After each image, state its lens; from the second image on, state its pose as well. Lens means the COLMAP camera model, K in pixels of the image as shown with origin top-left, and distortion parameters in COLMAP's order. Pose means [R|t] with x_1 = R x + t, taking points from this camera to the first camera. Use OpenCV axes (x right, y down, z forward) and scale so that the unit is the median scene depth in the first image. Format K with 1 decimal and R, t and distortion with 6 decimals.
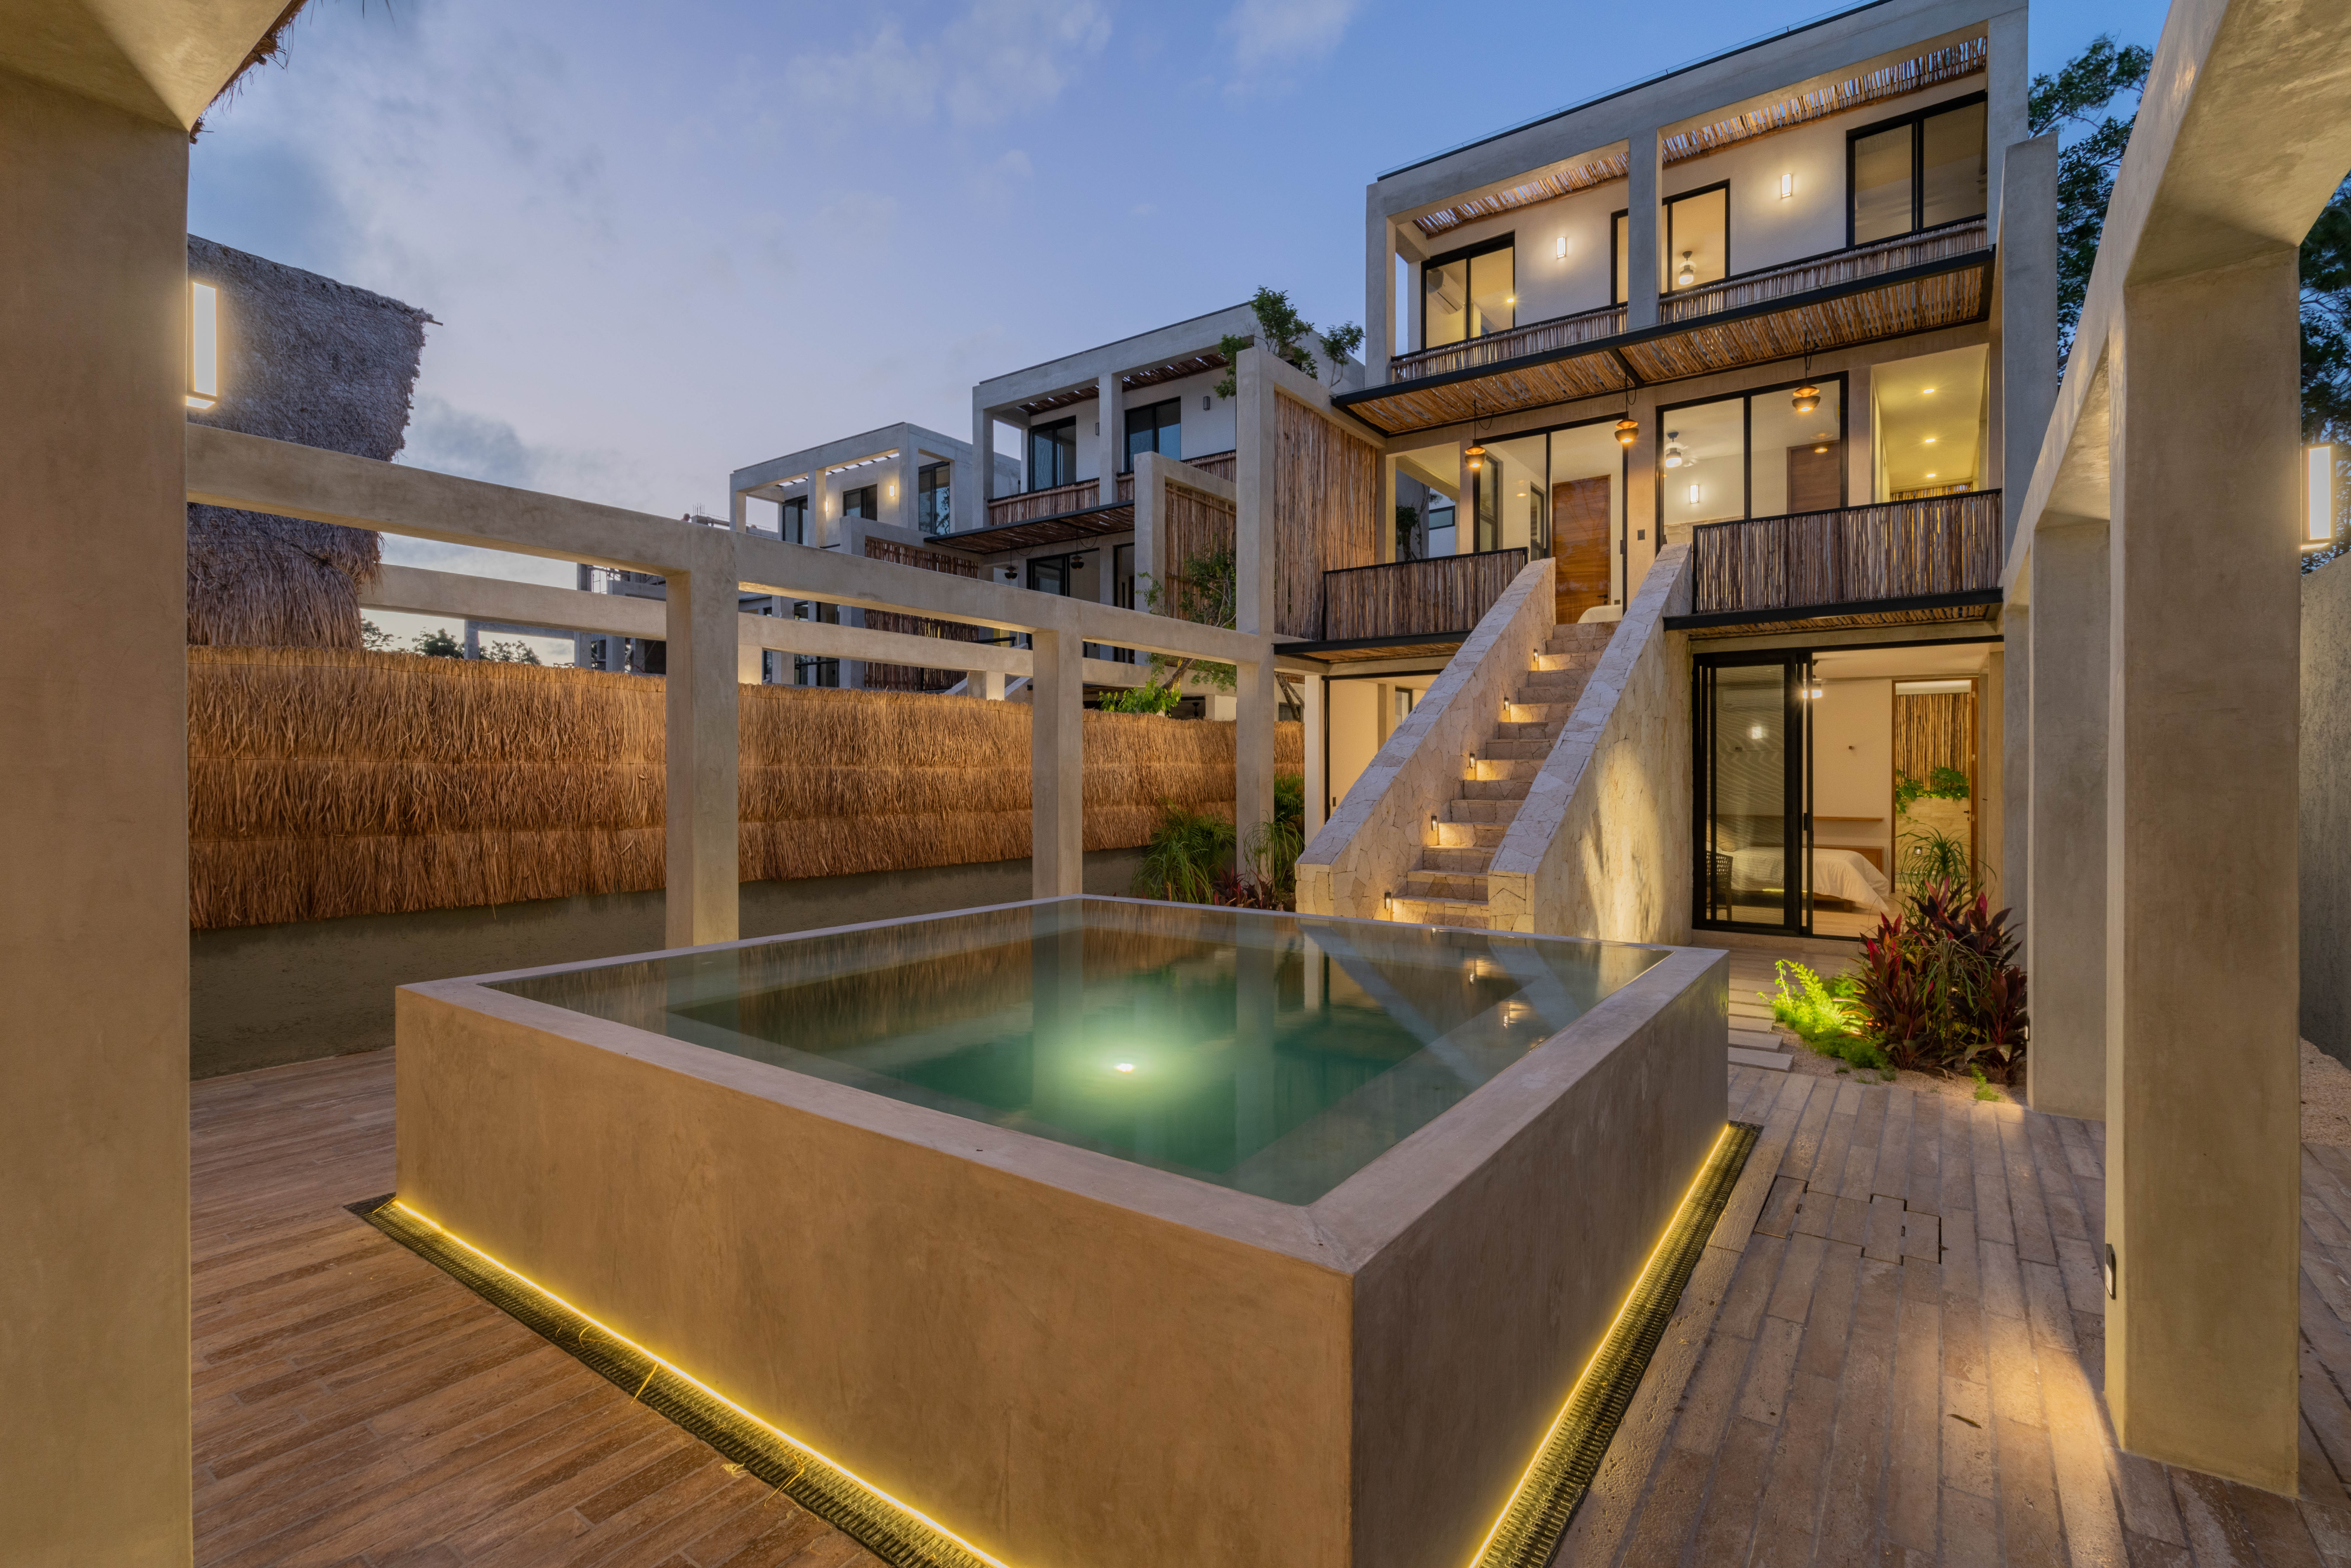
lens RADIAL K [[1088.1, 0, 1170.8], [0, 1088.1, 798.2], [0, 0, 1]] dist [-0.012074, 0.007215]
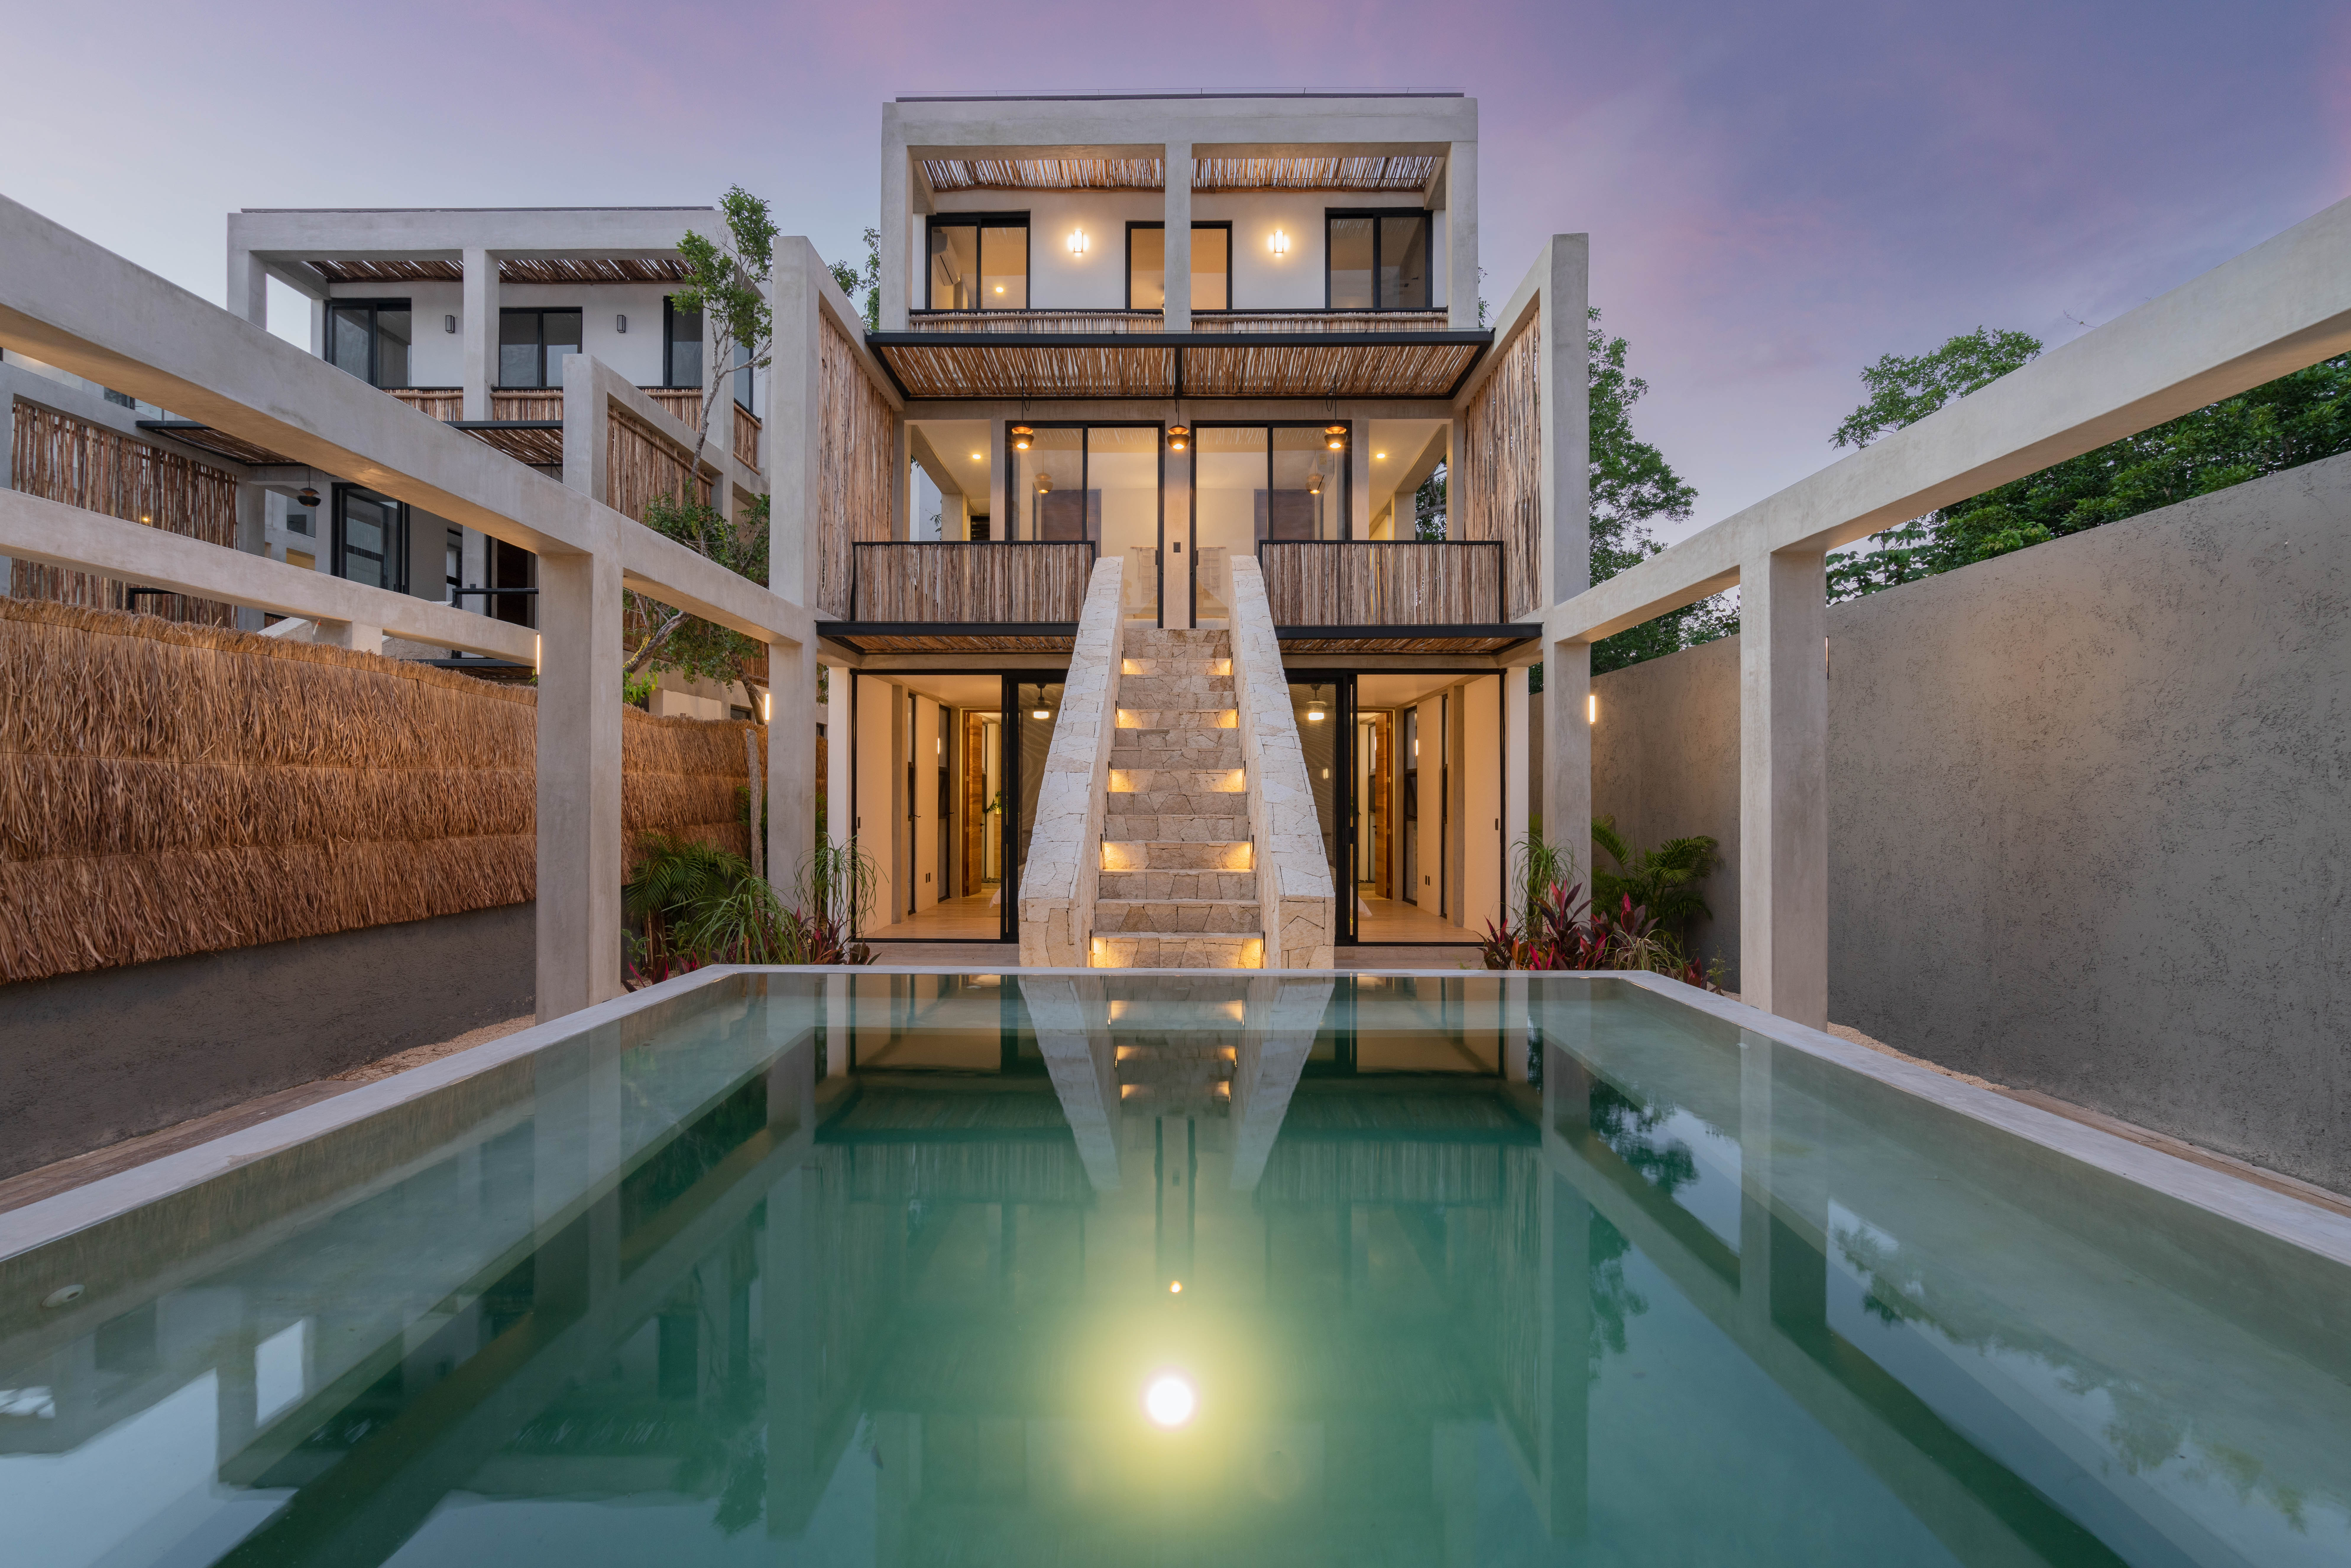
lens RADIAL K [[1088.1, 0, 1170.8], [0, 1088.1, 798.2], [0, 0, 1]] dist [-0.012074, 0.007215]
pose [[0.821370, 0.003079, 0.570387, -0.131819], [0.011436, 0.999696, -0.021865, 0.005499], [-0.570281, 0.024483, 0.821085, 0.199397]]
